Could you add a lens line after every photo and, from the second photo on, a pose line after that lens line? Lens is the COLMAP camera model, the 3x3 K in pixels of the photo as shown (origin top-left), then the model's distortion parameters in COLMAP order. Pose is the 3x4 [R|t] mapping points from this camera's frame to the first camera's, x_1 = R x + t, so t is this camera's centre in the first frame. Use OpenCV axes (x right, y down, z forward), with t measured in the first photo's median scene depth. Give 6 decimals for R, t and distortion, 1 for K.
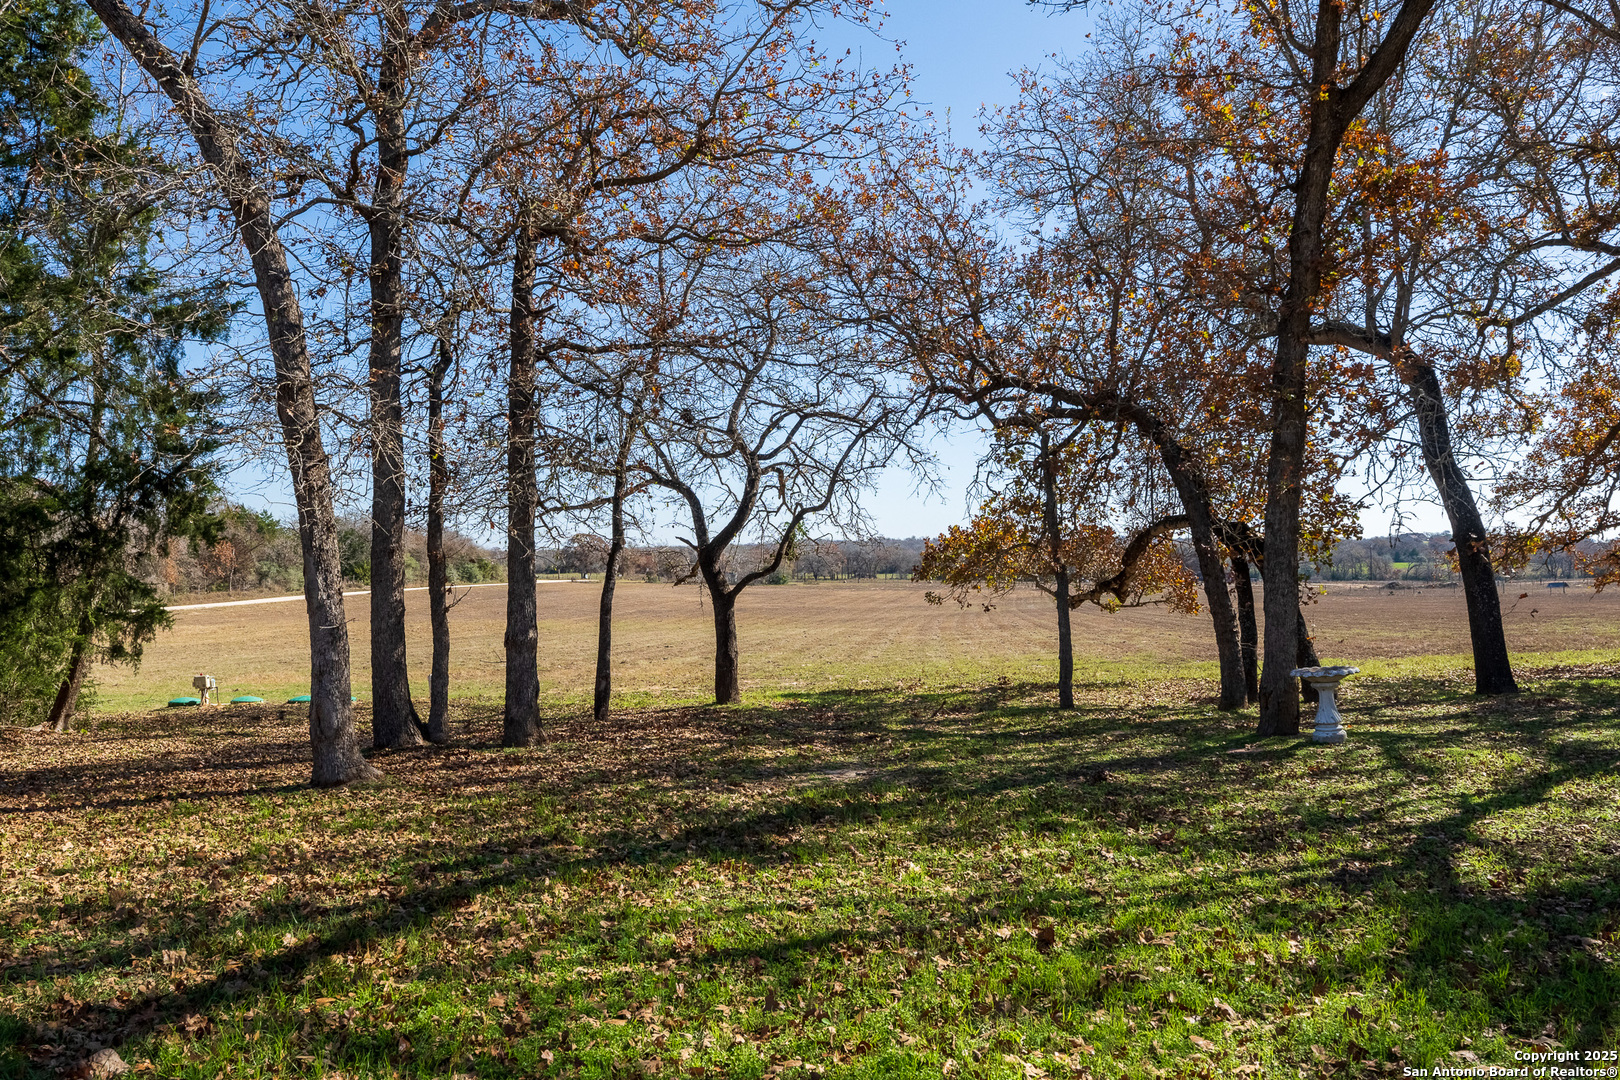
lens RADIAL K [[1176.1, 0, 810.0], [0, 1176.1, 540.0], [0, 0, 1]] dist [-0.139724, 0.049179]
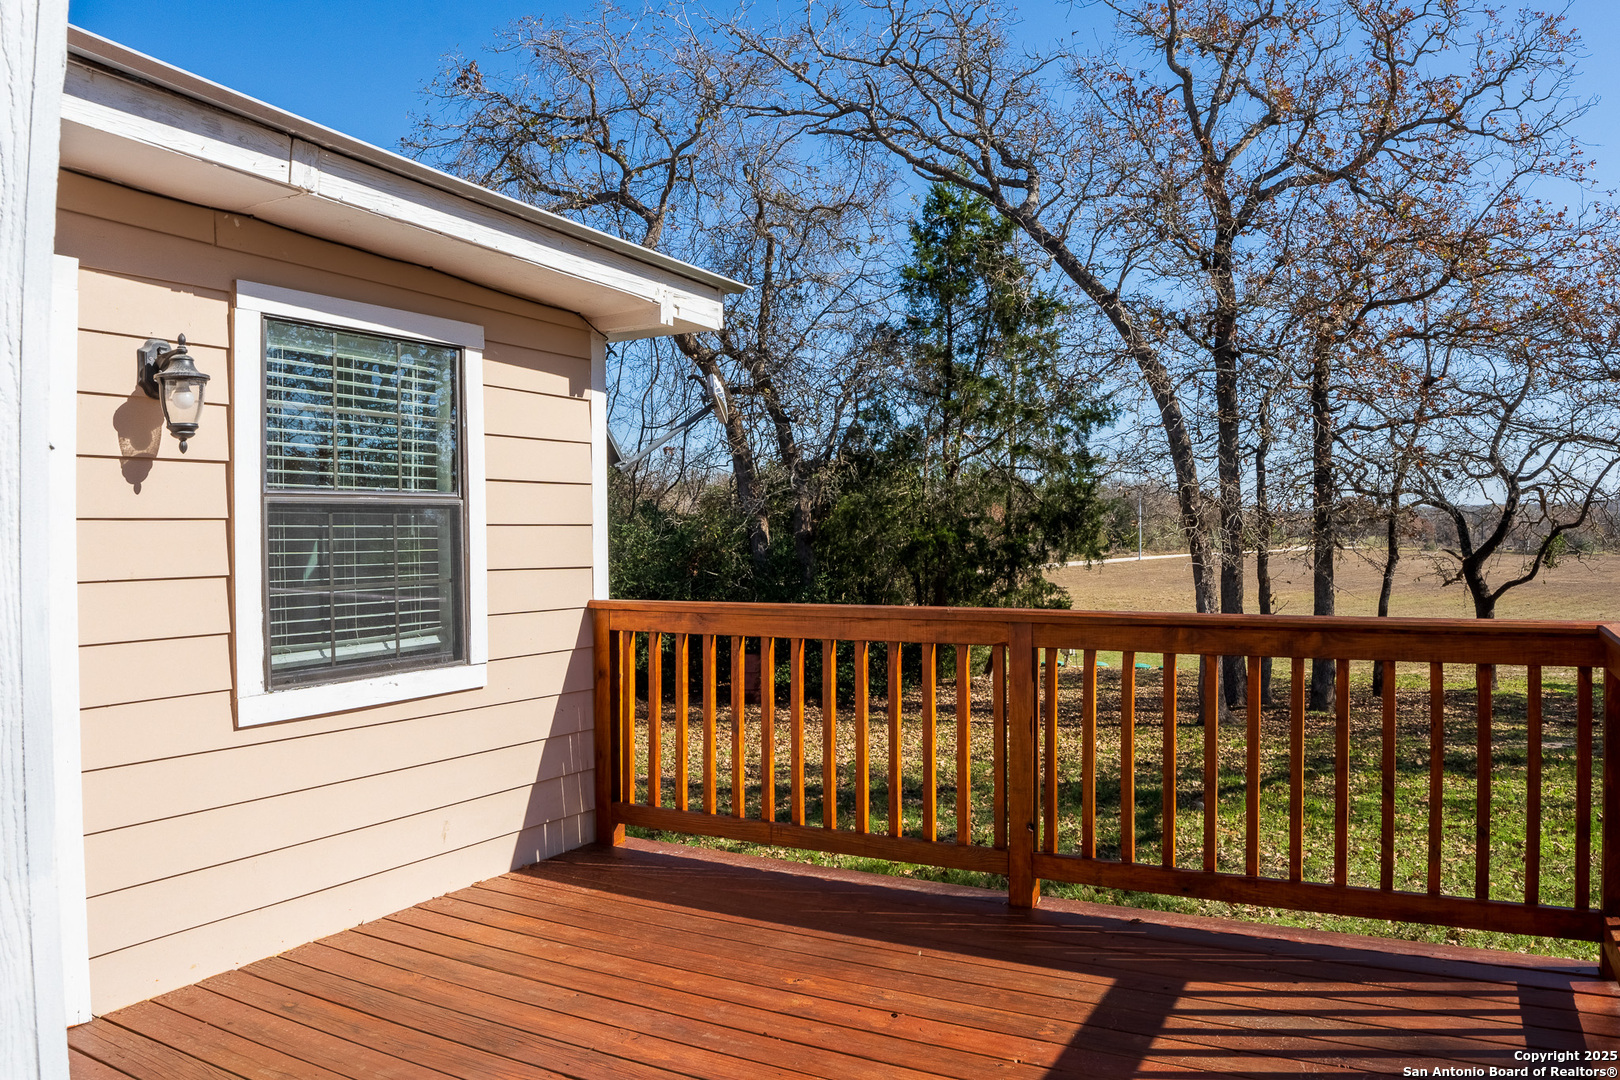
lens RADIAL K [[1176.1, 0, 810.0], [0, 1176.1, 540.0], [0, 0, 1]] dist [-0.139724, 0.049179]
pose [[0.805333, 0.008455, -0.592762, 0.050236], [0.009293, 0.999595, 0.026883, -0.048812], [0.592750, -0.027158, 0.804929, -0.318901]]
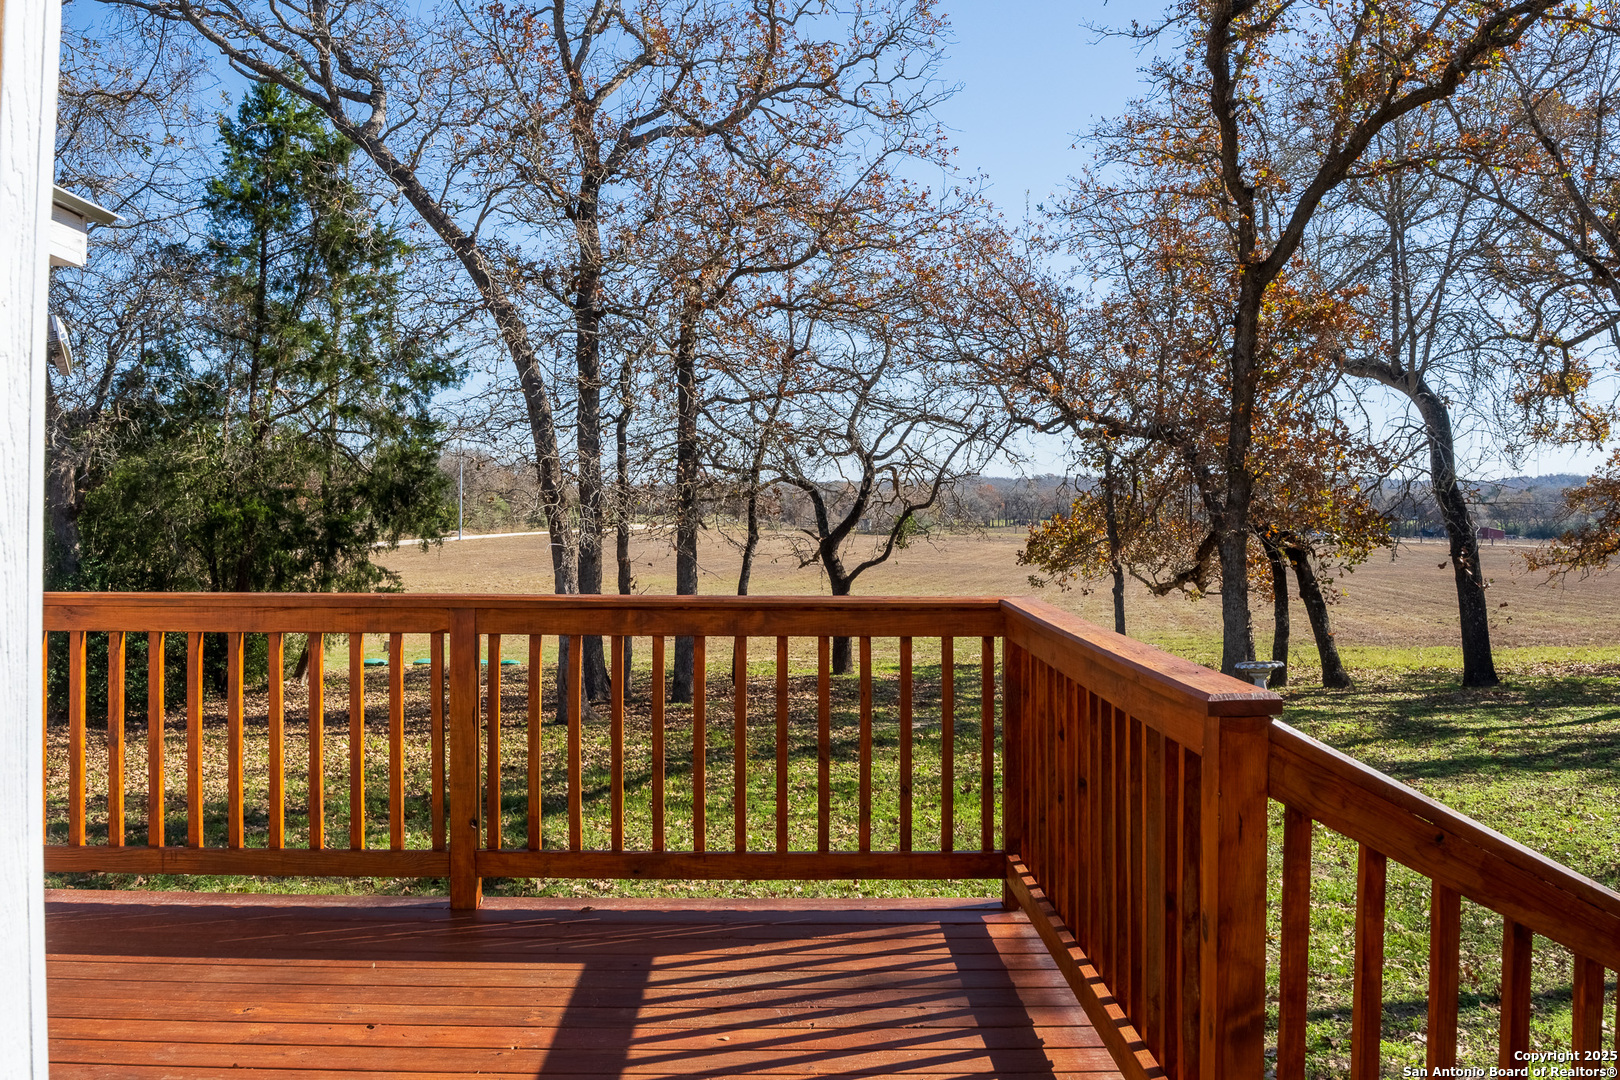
lens RADIAL K [[1391.3, 0, 809.7], [0, 1391.3, 518.9], [0, 0, 1]] dist [-0.115417, 0.007089]
pose [[0.994273, 0.015465, -0.105744, 0.039145], [-0.012547, 0.999523, 0.028204, -0.050882], [0.106130, -0.026715, 0.993993, -0.358286]]
